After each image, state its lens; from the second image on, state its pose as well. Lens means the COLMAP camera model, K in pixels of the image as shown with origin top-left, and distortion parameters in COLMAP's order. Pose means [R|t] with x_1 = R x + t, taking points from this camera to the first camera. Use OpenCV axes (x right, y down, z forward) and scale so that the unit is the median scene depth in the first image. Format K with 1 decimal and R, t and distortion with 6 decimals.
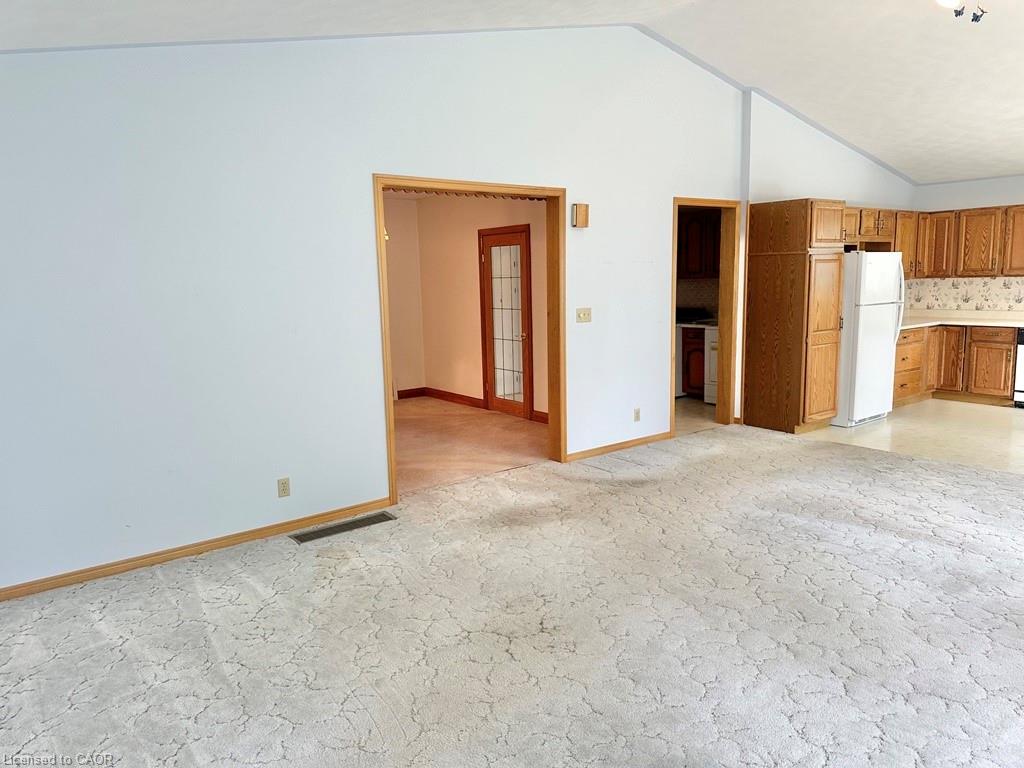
lens RADIAL K [[726.2, 0, 508.8], [0, 726.2, 378.8], [0, 0, 1]] dist [0.089864, -0.102233]
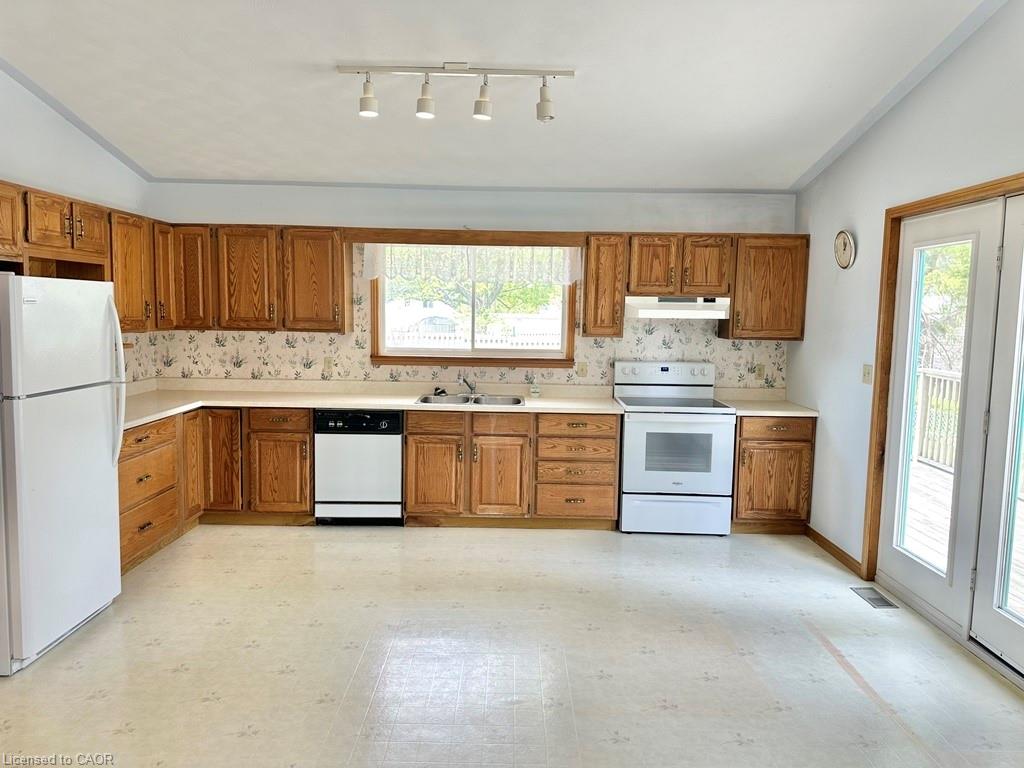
lens RADIAL K [[717.5, 0, 510.5], [0, 717.5, 385.0], [0, 0, 1]] dist [0.128742, -0.182086]
pose [[0.617455, -0.046987, 0.785202, 0.272509], [0.079524, 0.996829, -0.002885, -0.070483], [-0.782576, 0.064224, 0.619233, 0.432893]]
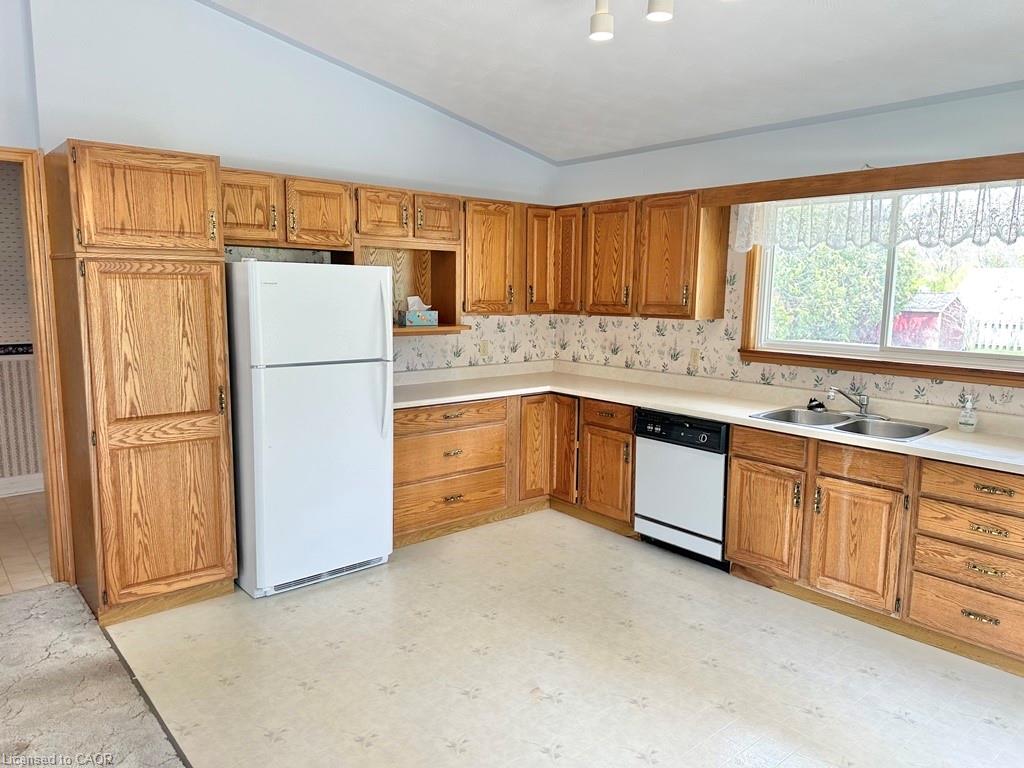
lens RADIAL K [[717.5, 0, 510.5], [0, 717.5, 385.0], [0, 0, 1]] dist [0.128742, -0.182086]
pose [[0.998761, 0.030178, 0.039571, 0.539121], [-0.030000, 0.999537, -0.005079, -0.076278], [-0.039706, 0.003885, 0.999204, 0.421125]]
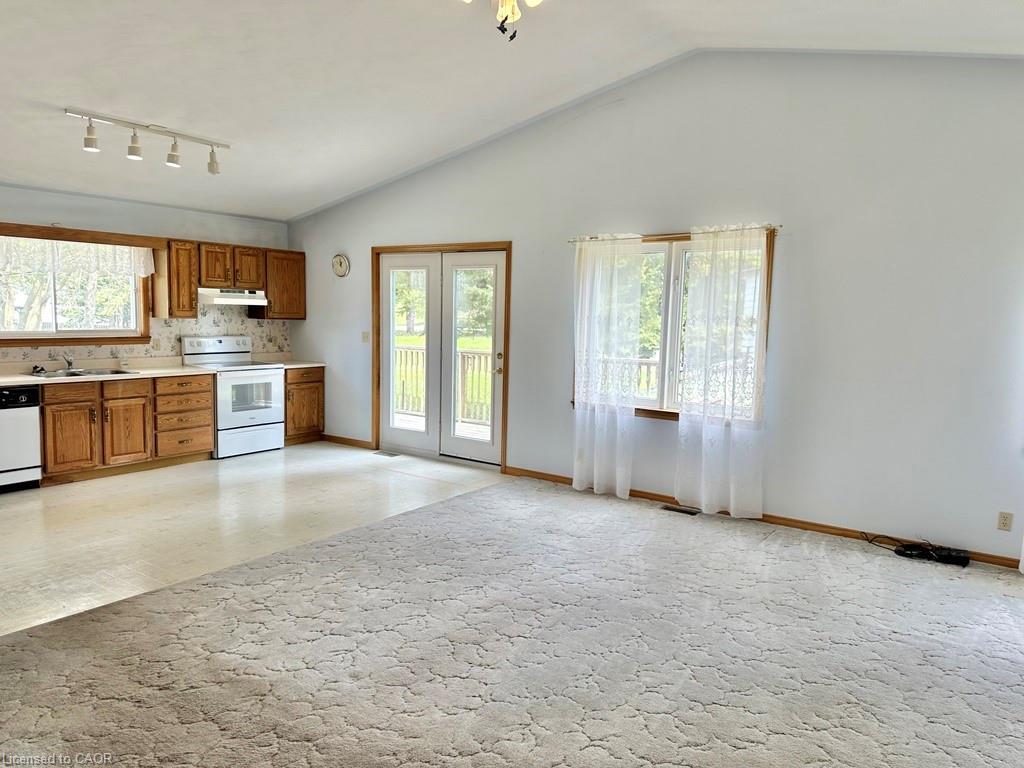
lens RADIAL K [[726.2, 0, 508.8], [0, 726.2, 378.8], [0, 0, 1]] dist [0.089864, -0.102233]
pose [[-0.276437, -0.074488, 0.958141, -0.123101], [0.119811, 0.986542, 0.111263, -0.089244], [-0.953534, 0.145553, -0.263792, 0.641697]]
